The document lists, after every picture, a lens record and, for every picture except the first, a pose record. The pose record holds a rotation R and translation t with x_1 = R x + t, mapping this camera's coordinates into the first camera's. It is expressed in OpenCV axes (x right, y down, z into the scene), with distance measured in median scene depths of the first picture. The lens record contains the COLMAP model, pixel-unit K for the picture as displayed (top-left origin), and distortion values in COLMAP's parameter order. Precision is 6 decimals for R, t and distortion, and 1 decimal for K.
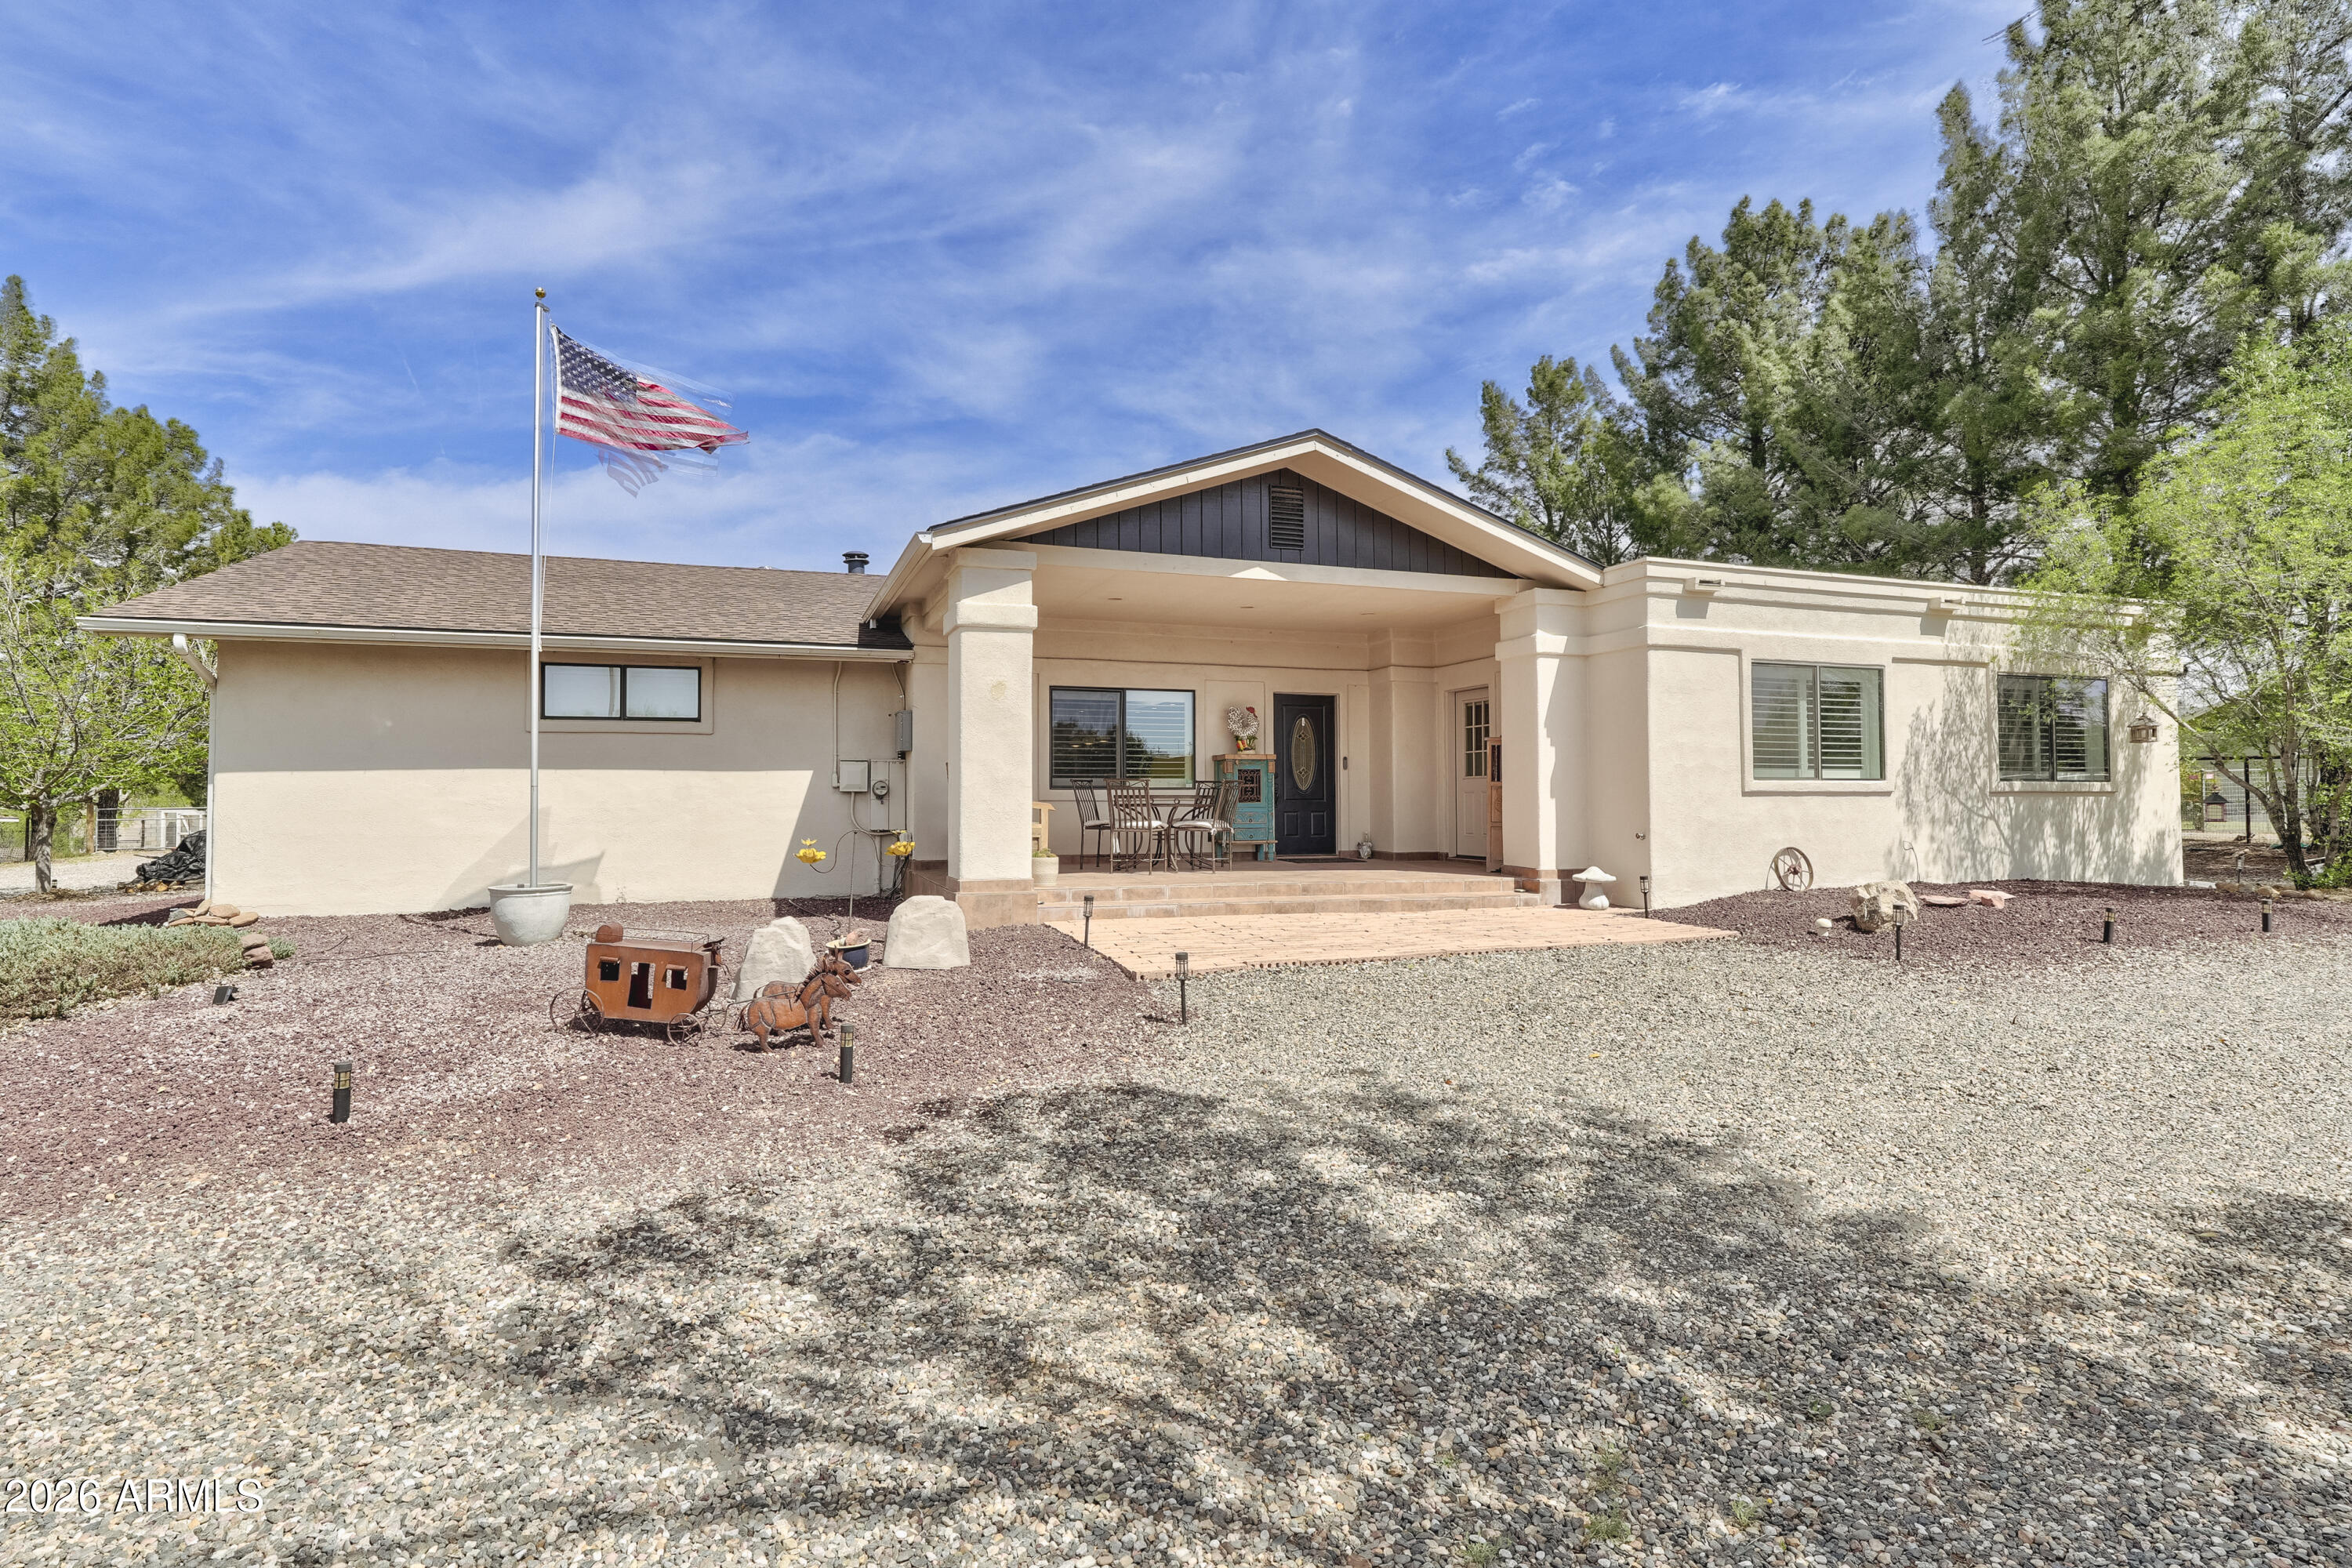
lens RADIAL K [[1179.1, 0, 1177.8], [0, 1179.1, 799.3], [0, 0, 1]] dist [0.005321, -0.000403]
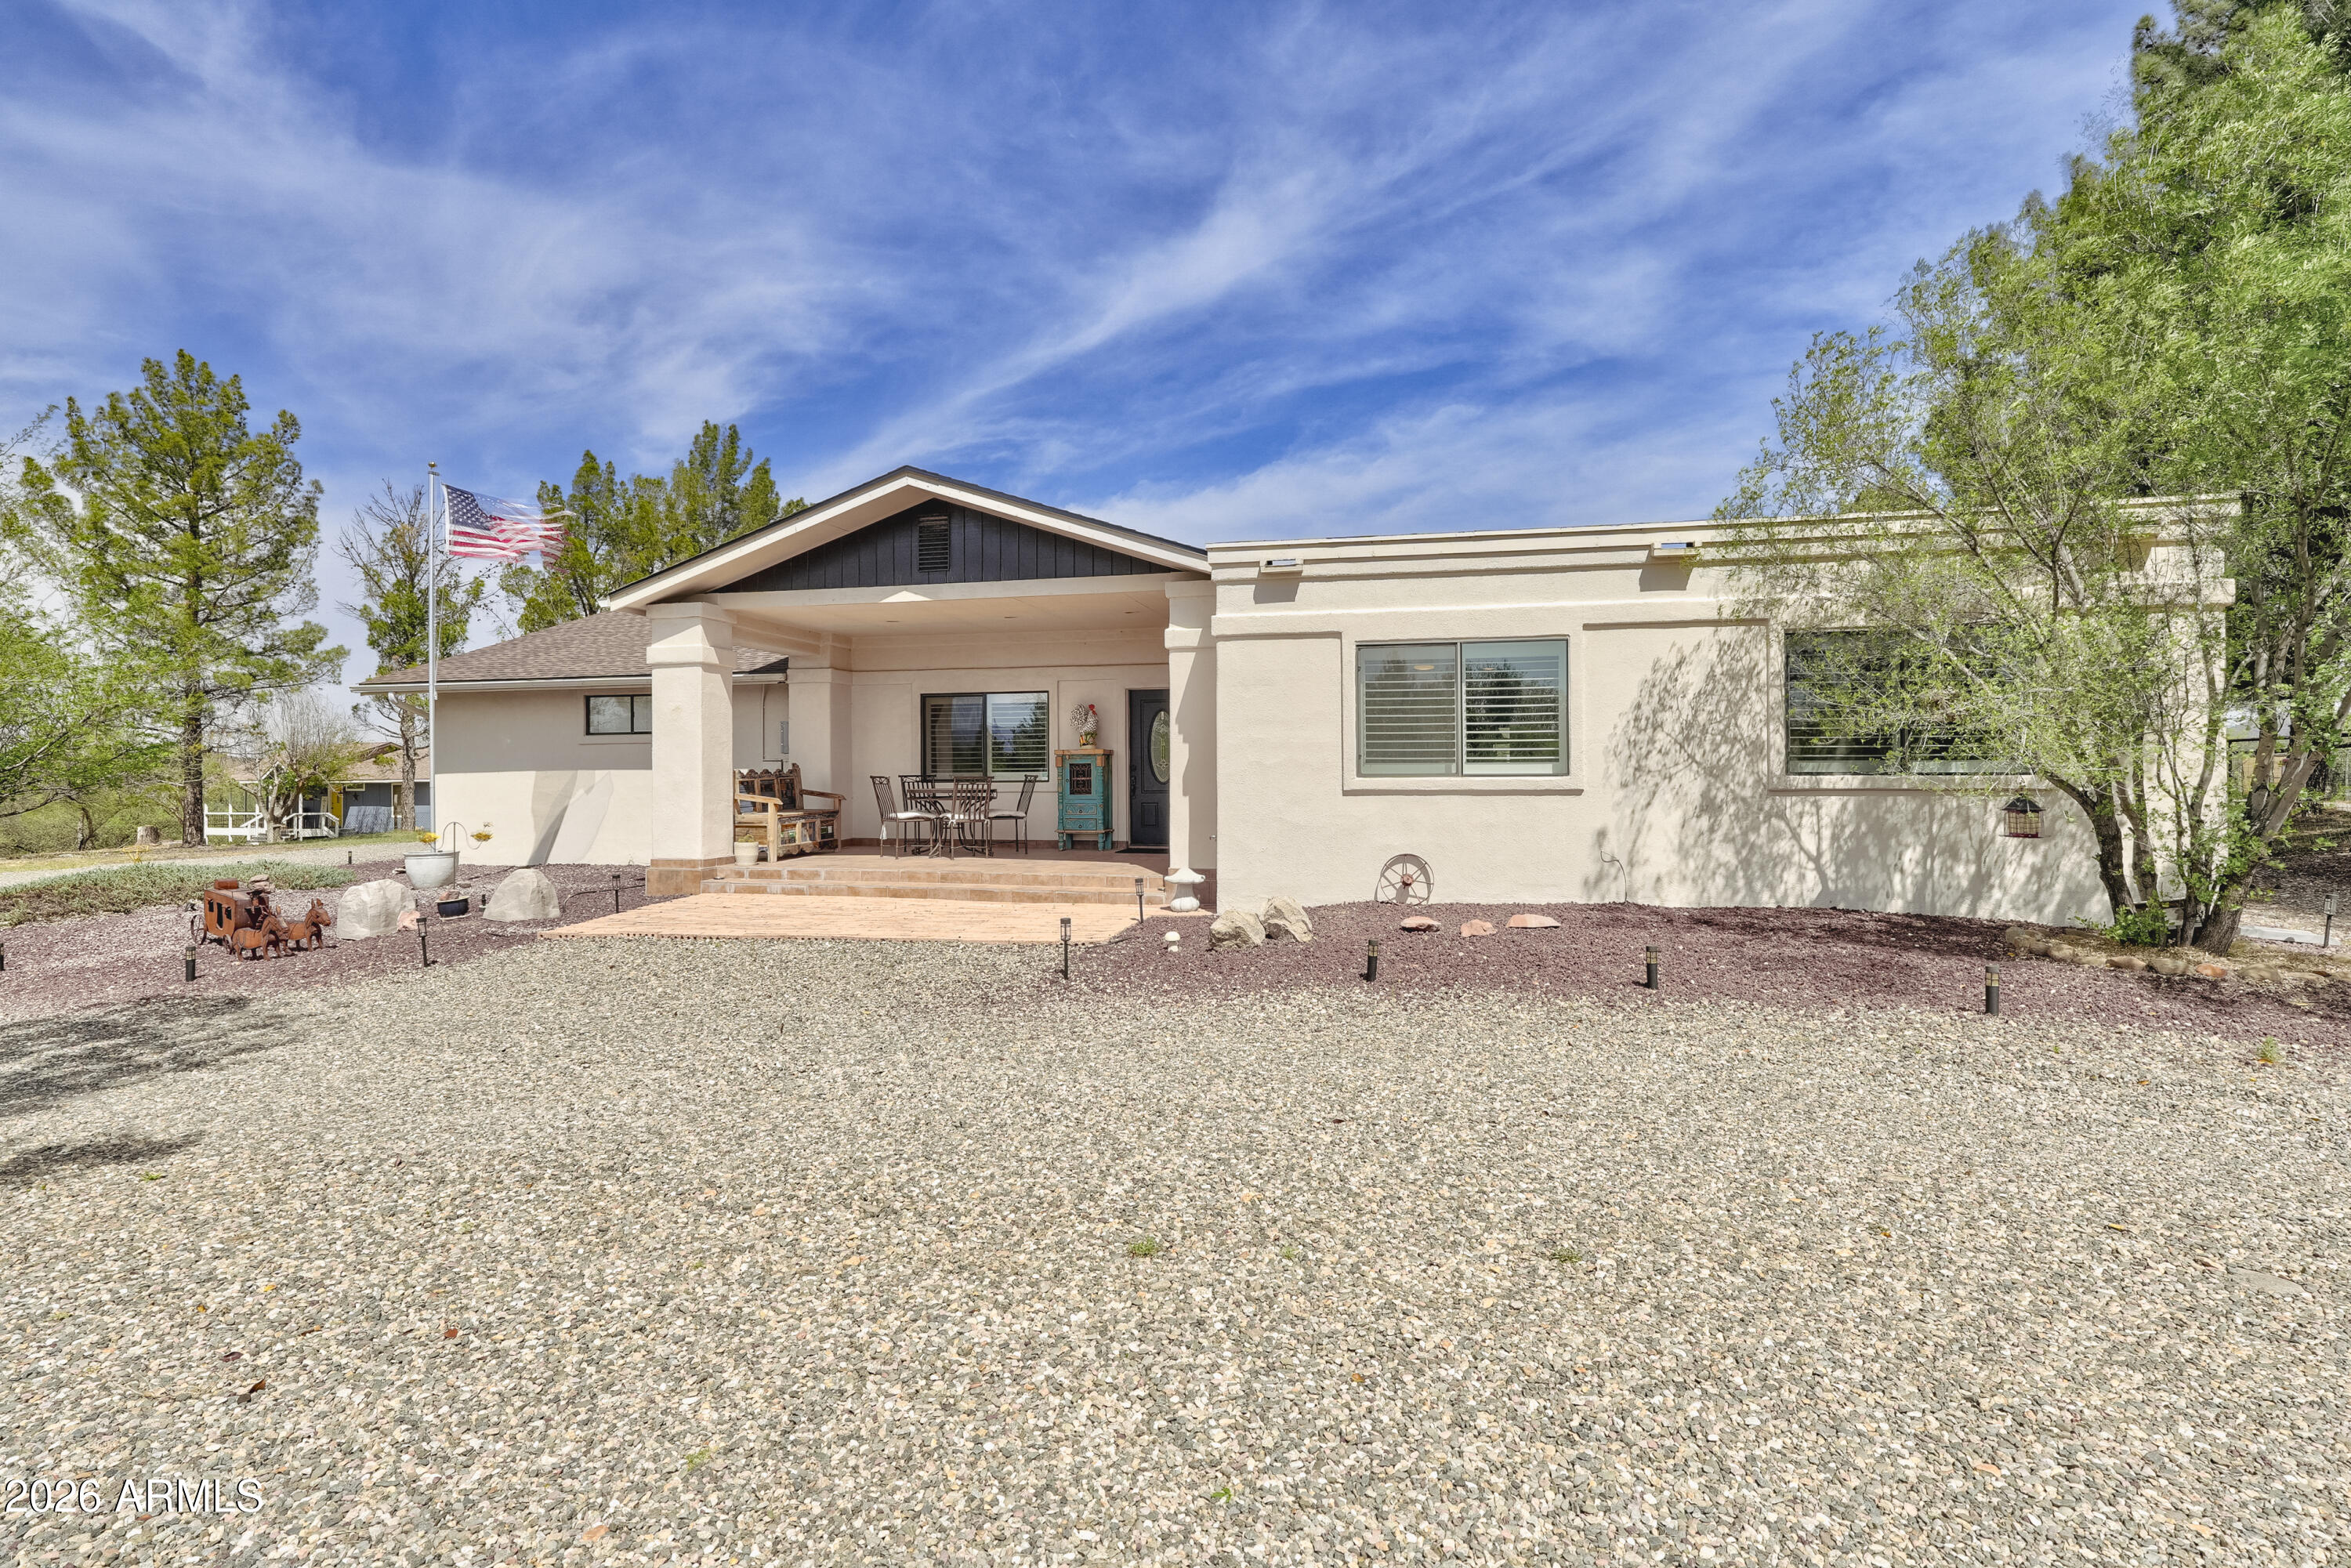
lens RADIAL K [[1178.5, 0, 1198.8], [0, 1178.5, 840.0], [0, 0, 1]] dist [0.005321, -0.000403]
pose [[0.840319, 0.028099, -0.541364, 0.181524], [0.007018, 0.998008, 0.062694, -0.005425], [0.542047, -0.056482, 0.838448, 0.037485]]
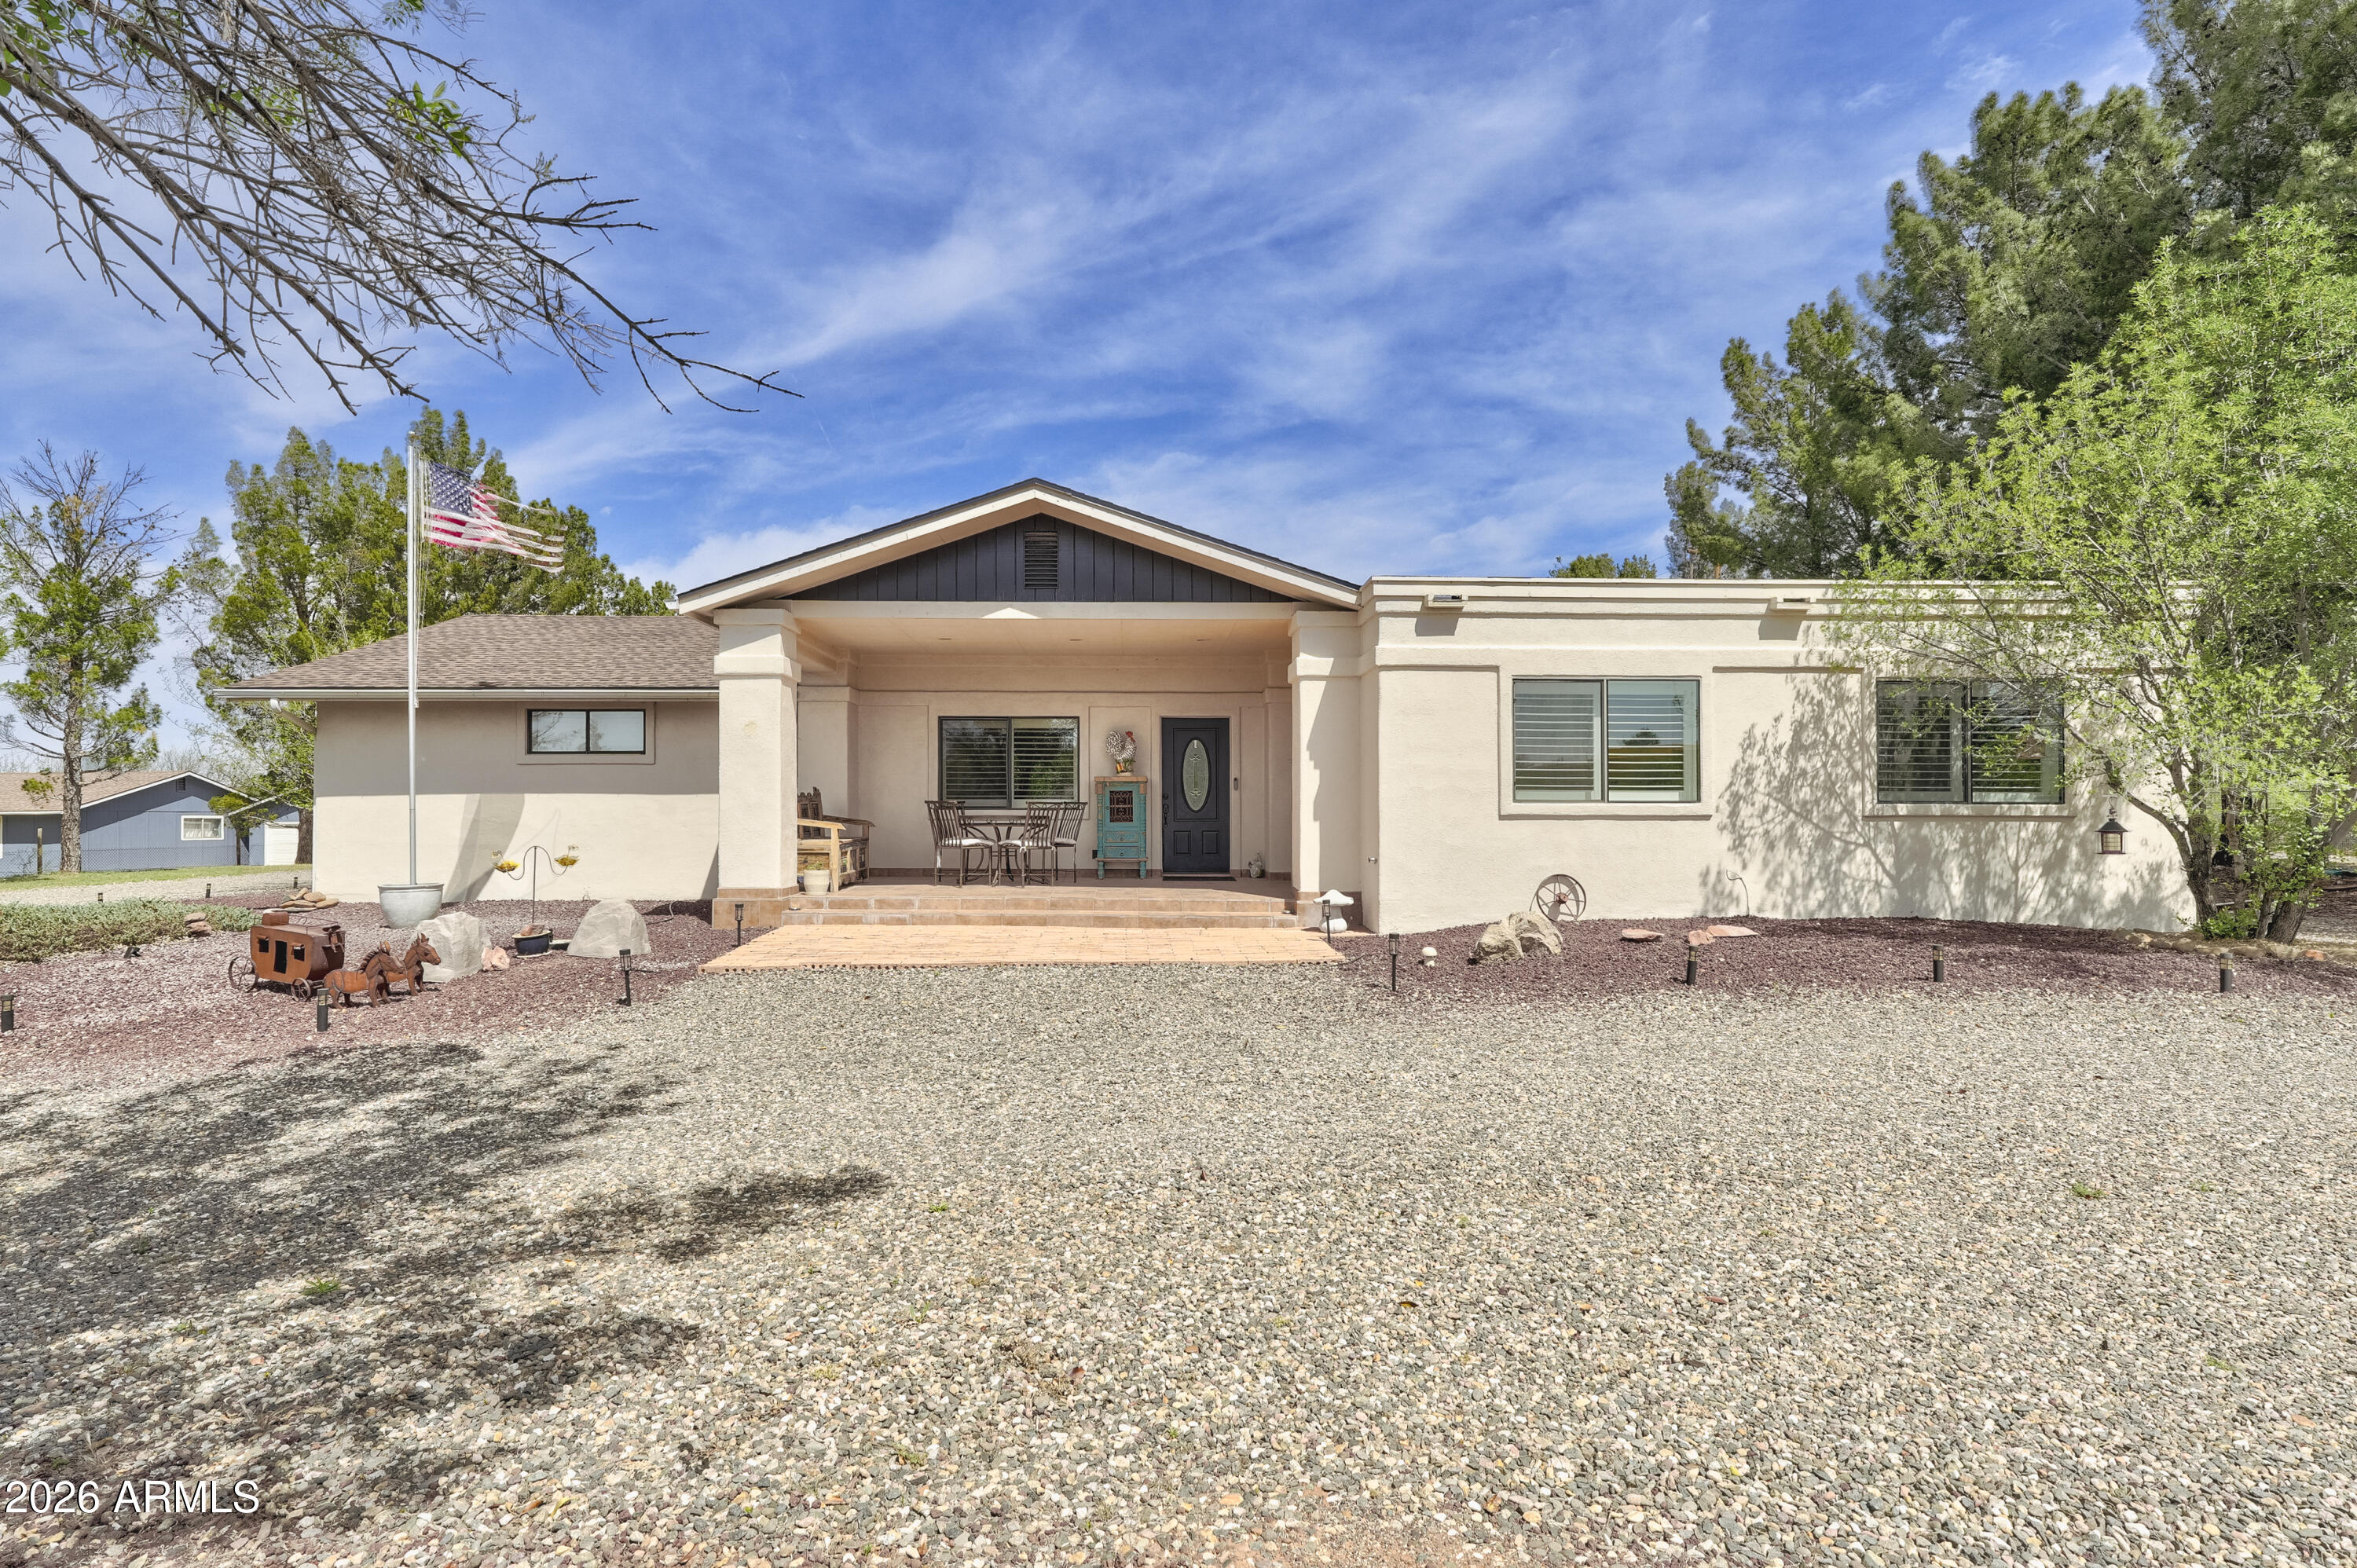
lens RADIAL K [[1181.5, 0, 1182.8], [0, 1181.5, 883.5], [0, 0, 1]] dist [0.005321, -0.000403]
pose [[0.947149, 0.022477, -0.320004, 0.112970], [-0.001355, 0.997814, 0.066076, -0.002969], [0.320790, -0.062150, 0.945109, 0.000499]]
